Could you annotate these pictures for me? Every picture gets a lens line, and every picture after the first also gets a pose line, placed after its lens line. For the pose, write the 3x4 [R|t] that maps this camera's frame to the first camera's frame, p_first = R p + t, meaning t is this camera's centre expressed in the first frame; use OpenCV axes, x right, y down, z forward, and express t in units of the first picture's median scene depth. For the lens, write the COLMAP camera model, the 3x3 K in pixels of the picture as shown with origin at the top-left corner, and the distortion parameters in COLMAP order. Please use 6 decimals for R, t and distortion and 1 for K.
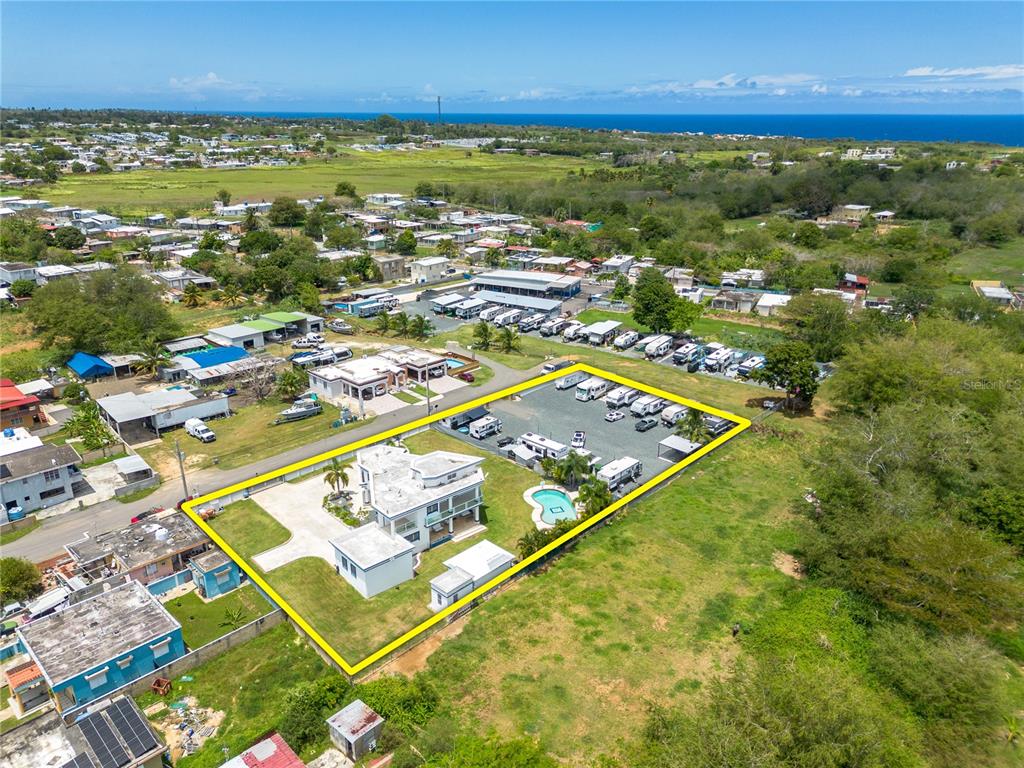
lens RADIAL K [[735.4, 0, 506.9], [0, 735.4, 383.2], [0, 0, 1]] dist [0.081438, -0.086530]
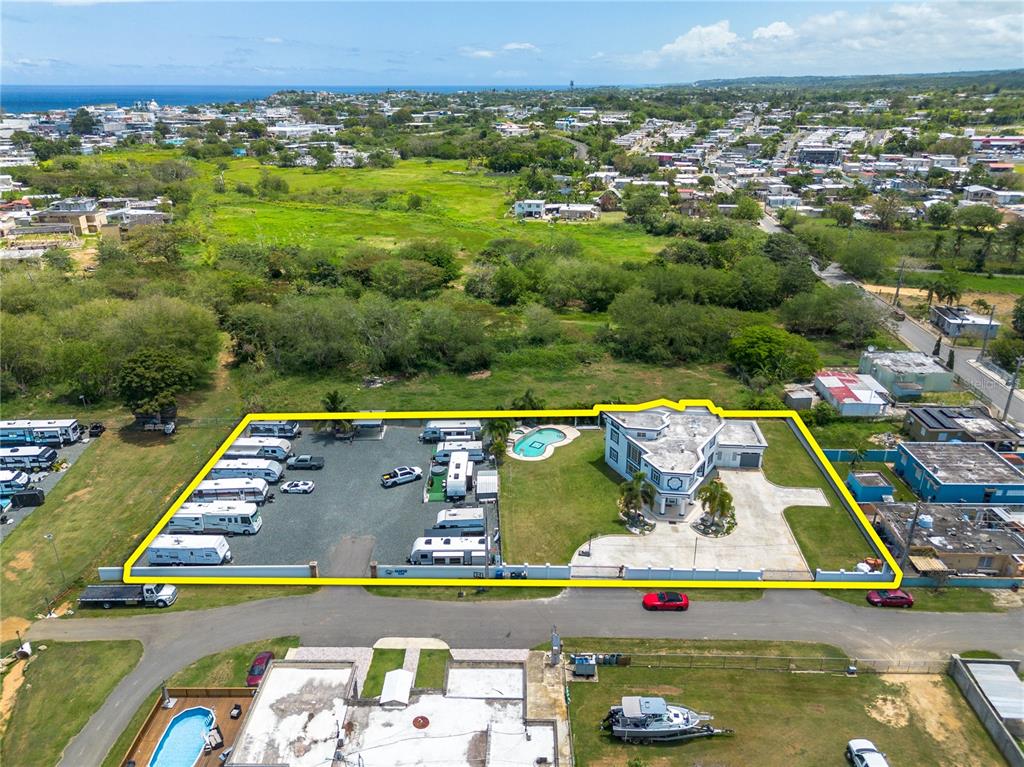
lens RADIAL K [[731.5, 0, 512.0], [0, 731.5, 383.5], [0, 0, 1]] dist [0.075411, -0.079974]
pose [[-0.690130, -0.275197, 0.669319, -0.437472], [0.251340, 0.776158, 0.578280, -0.383901], [-0.678638, 0.567314, -0.466482, 1.085678]]
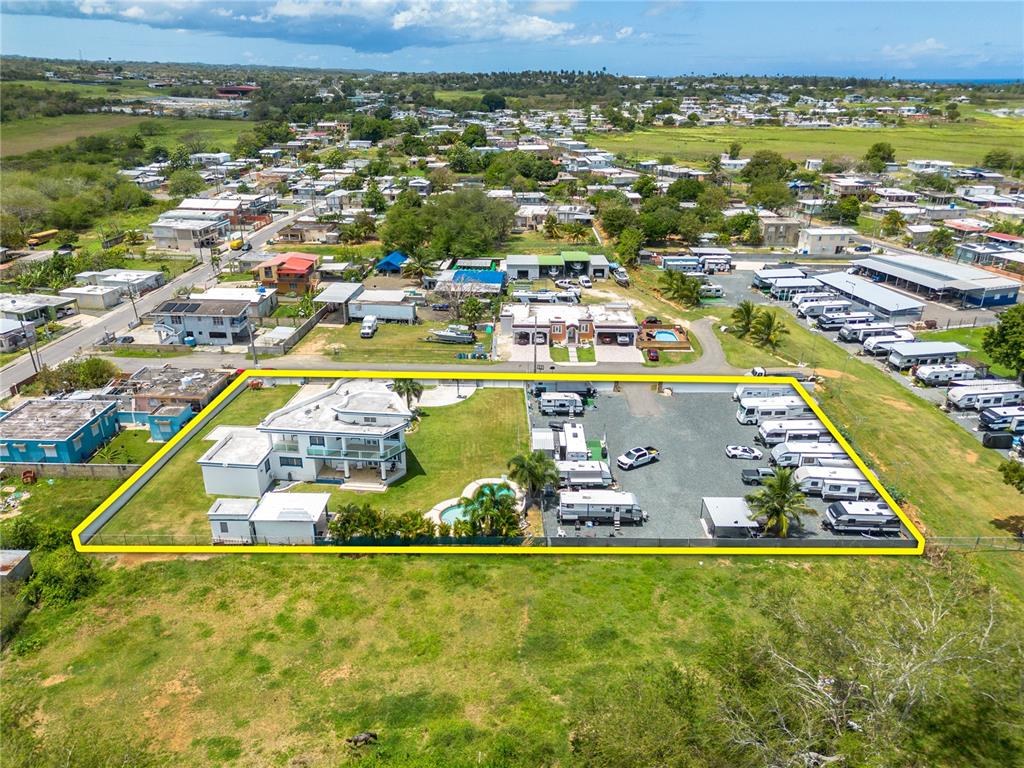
lens RADIAL K [[731.5, 0, 512.0], [0, 731.5, 384.0], [0, 0, 1]] dist [0.075411, -0.079974]
pose [[0.680240, 0.283289, -0.676033, 0.427209], [-0.256407, 0.955992, 0.142602, -0.056513], [0.686679, 0.076336, 0.722941, 0.331949]]
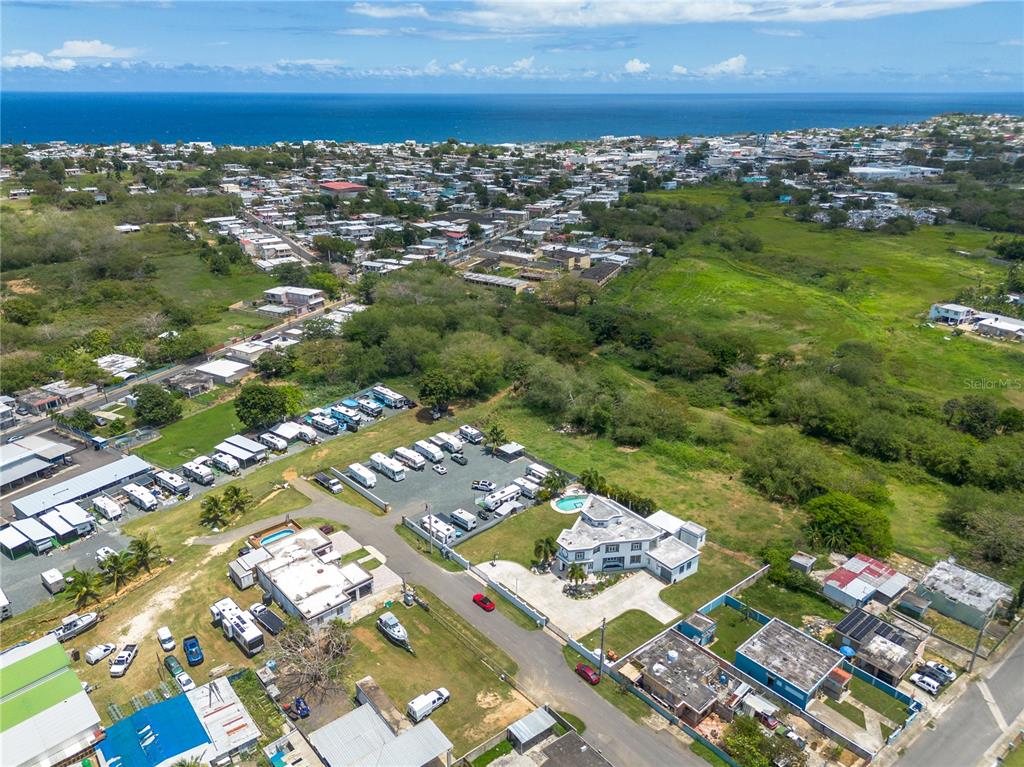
lens RADIAL K [[731.5, 0, 512.0], [0, 731.5, 383.5], [0, 0, 1]] dist [0.075411, -0.079974]
pose [[0.062931, -0.372373, 0.925947, -0.933365], [0.344078, 0.878999, 0.330107, -0.446583], [-0.936830, 0.297824, 0.183441, 0.573506]]
